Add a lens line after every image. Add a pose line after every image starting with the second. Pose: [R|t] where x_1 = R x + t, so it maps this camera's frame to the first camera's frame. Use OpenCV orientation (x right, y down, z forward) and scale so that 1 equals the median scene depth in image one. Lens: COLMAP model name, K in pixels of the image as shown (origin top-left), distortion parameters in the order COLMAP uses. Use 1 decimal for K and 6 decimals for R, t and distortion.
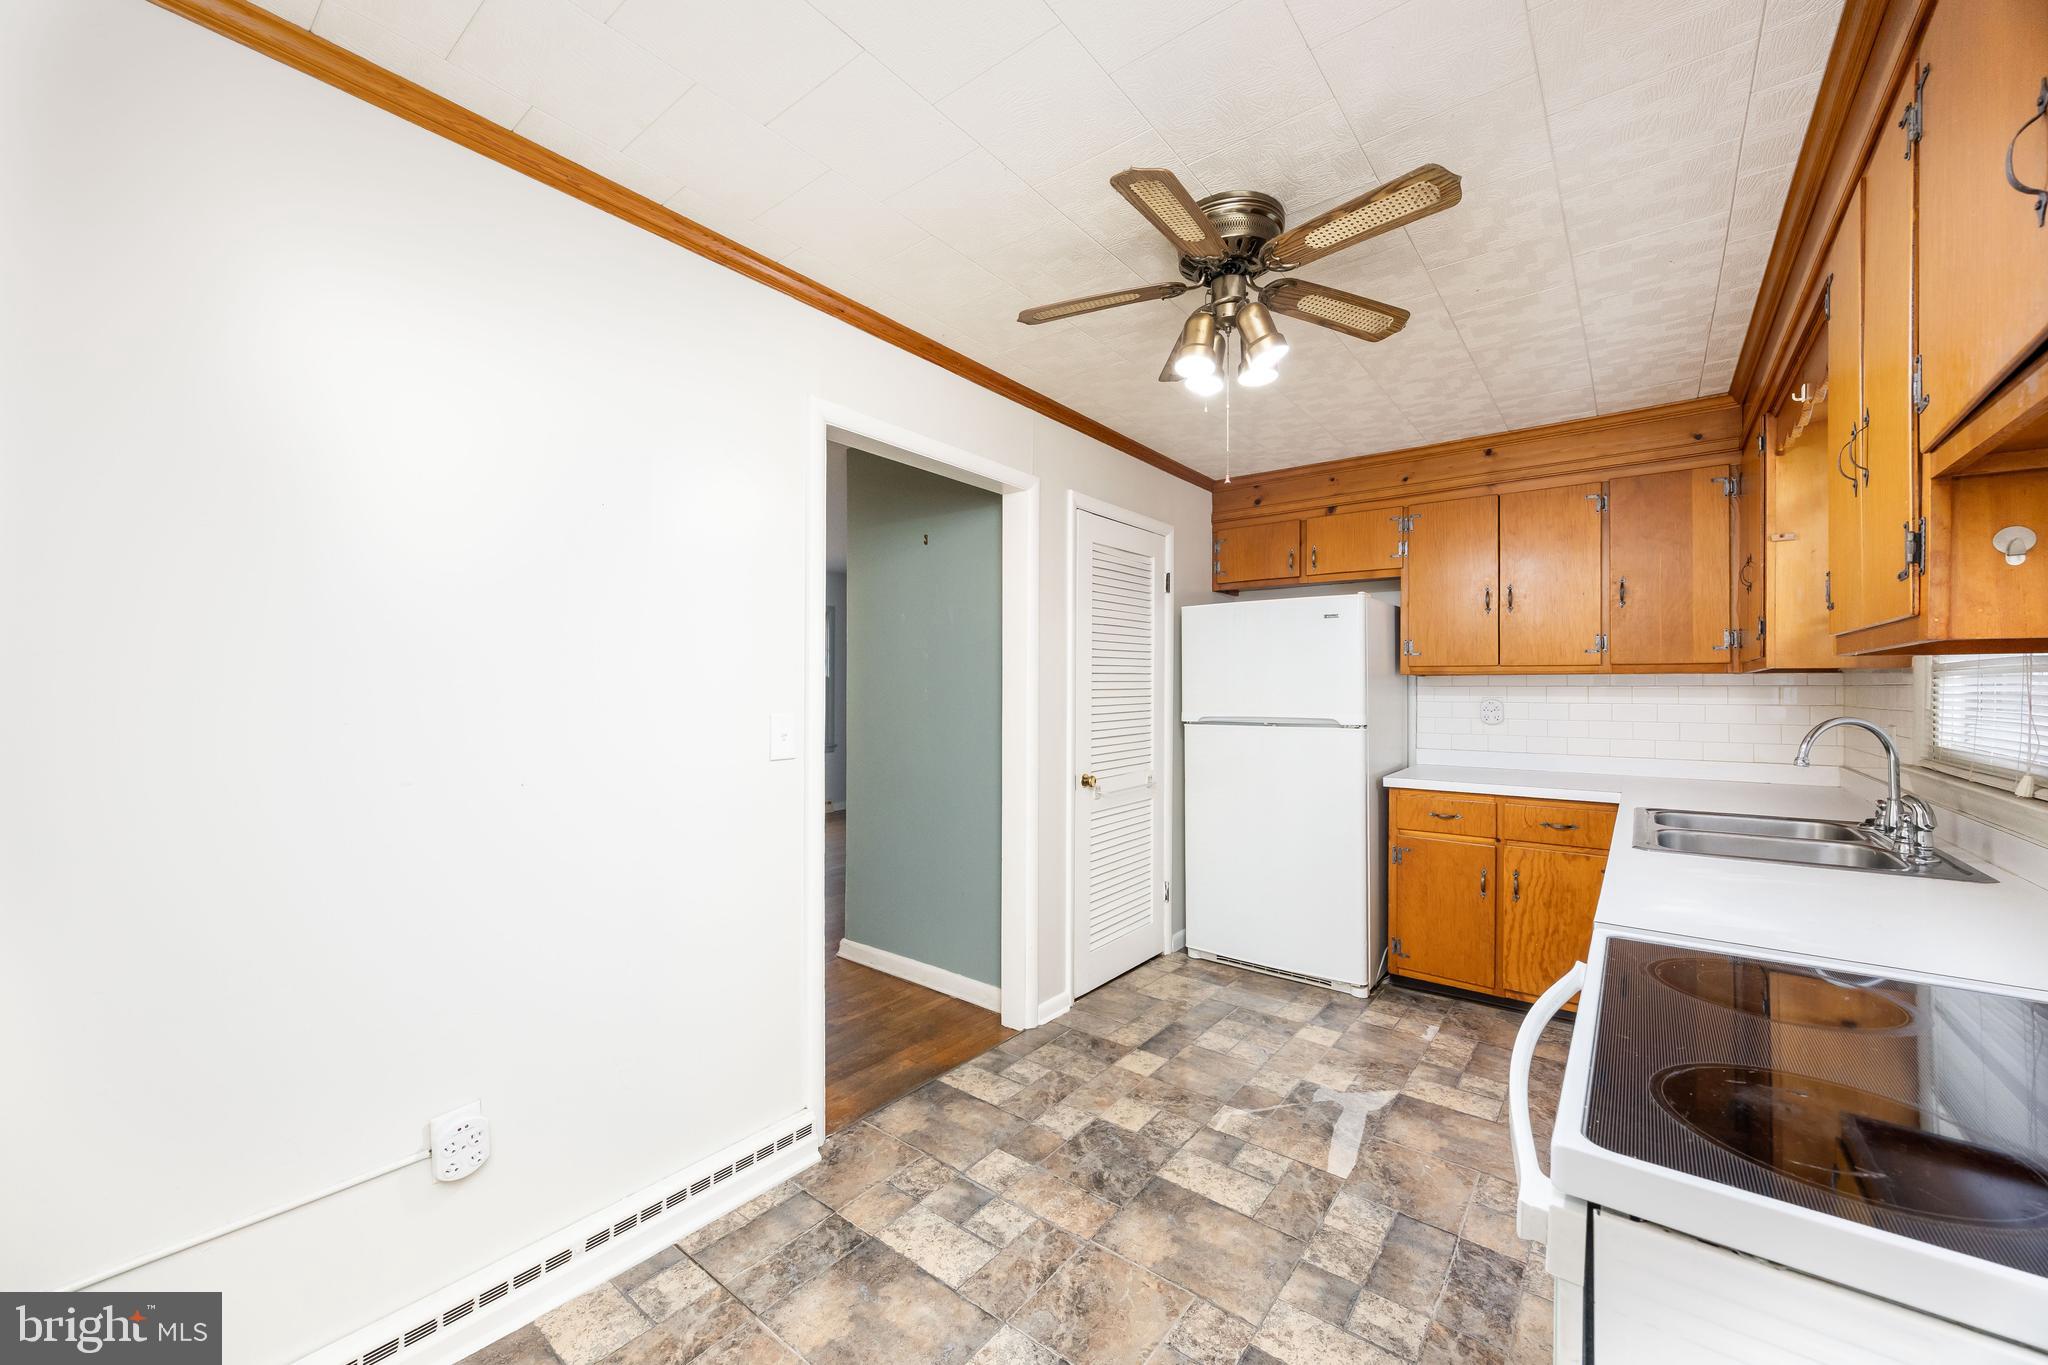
lens RADIAL K [[780.9, 0, 1019.7], [0, 780.9, 687.3], [0, 0, 1]] dist [0.001334, 0.000127]
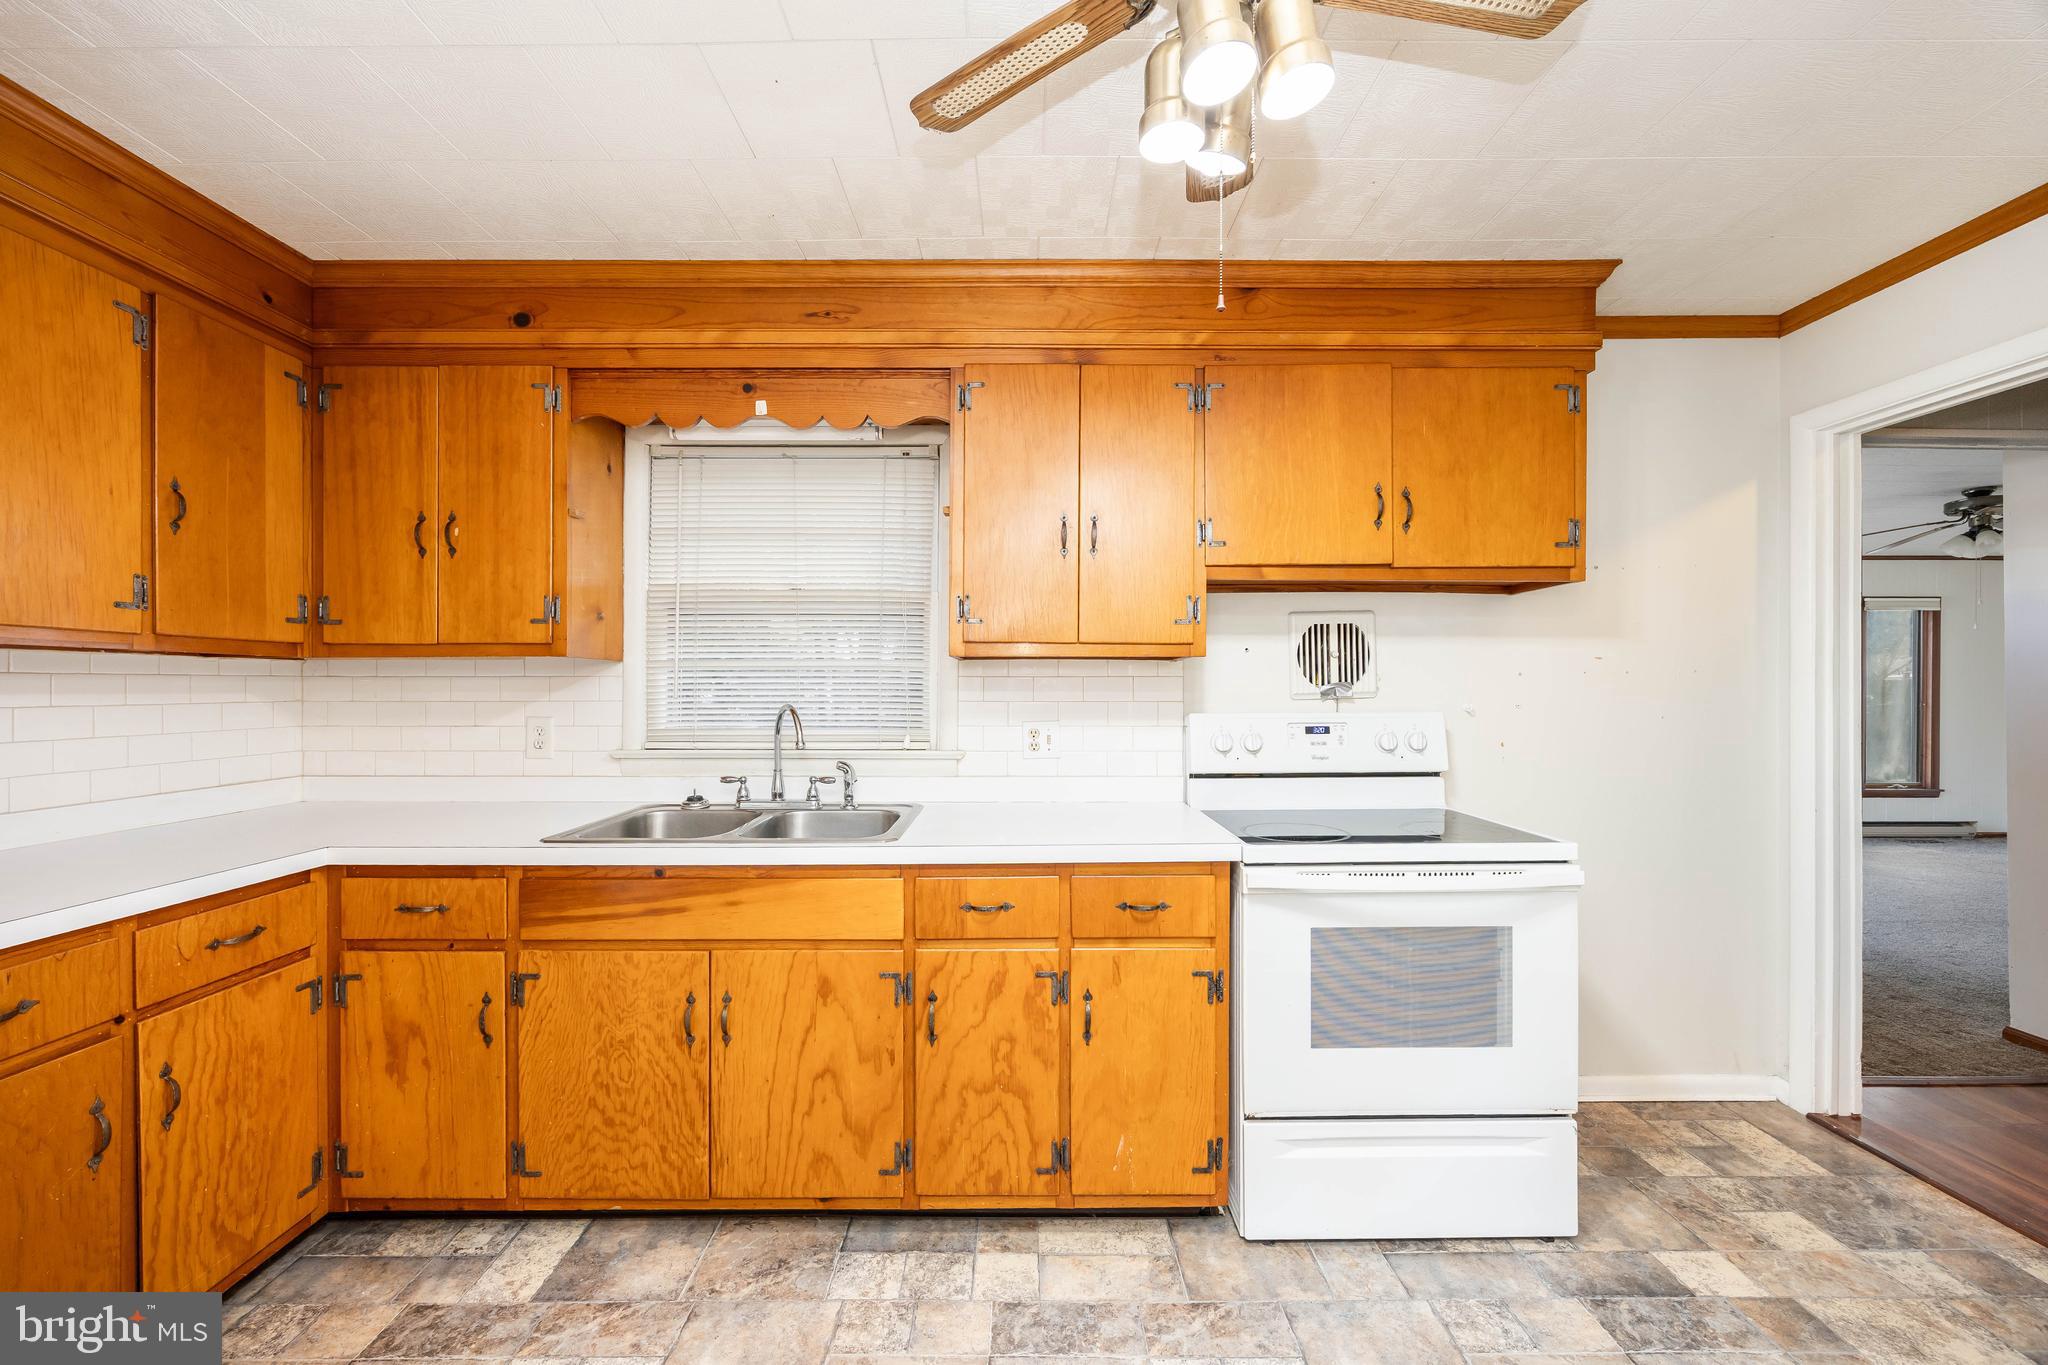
lens RADIAL K [[789.6, 0, 1031.9], [0, 789.6, 694.8], [0, 0, 1]] dist [-0.000595, 0.000051]
pose [[-0.626929, -0.009604, 0.779017, -0.063751], [-0.002235, 0.999942, 0.010529, 0.007127], [-0.779073, 0.004860, -0.626914, 0.989148]]
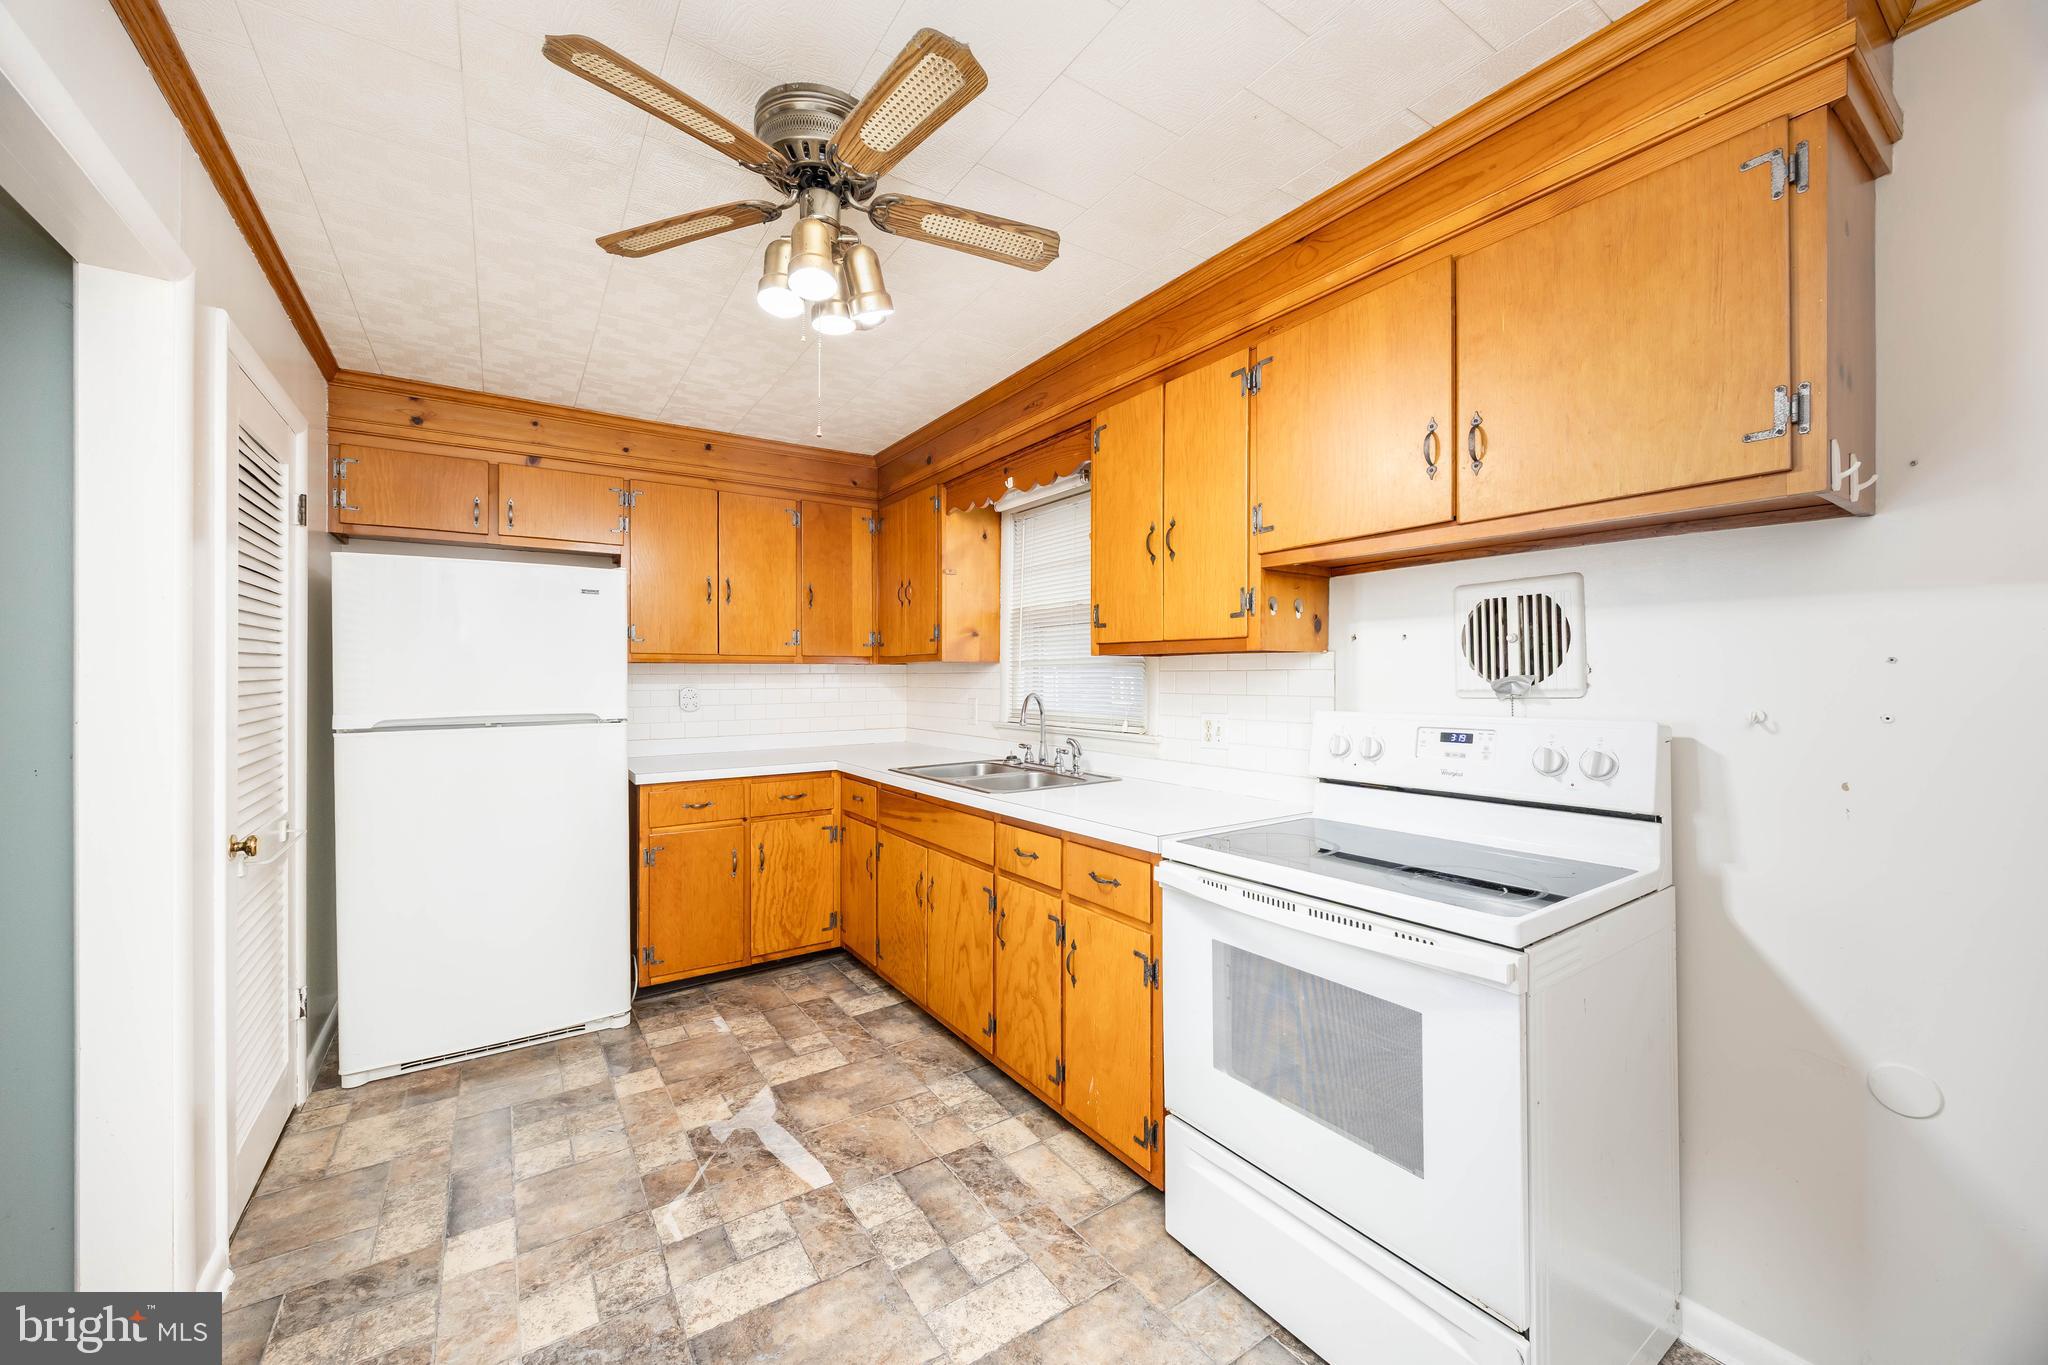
lens RADIAL K [[785.7, 0, 1023.1], [0, 785.7, 678.3], [0, 0, 1]] dist [-0.001046, 0.000058]
pose [[0.299361, -0.006531, 0.954118, -0.328354], [0.002919, 0.999978, 0.005929, -0.001158], [-0.954135, 0.001010, 0.299374, 0.361719]]
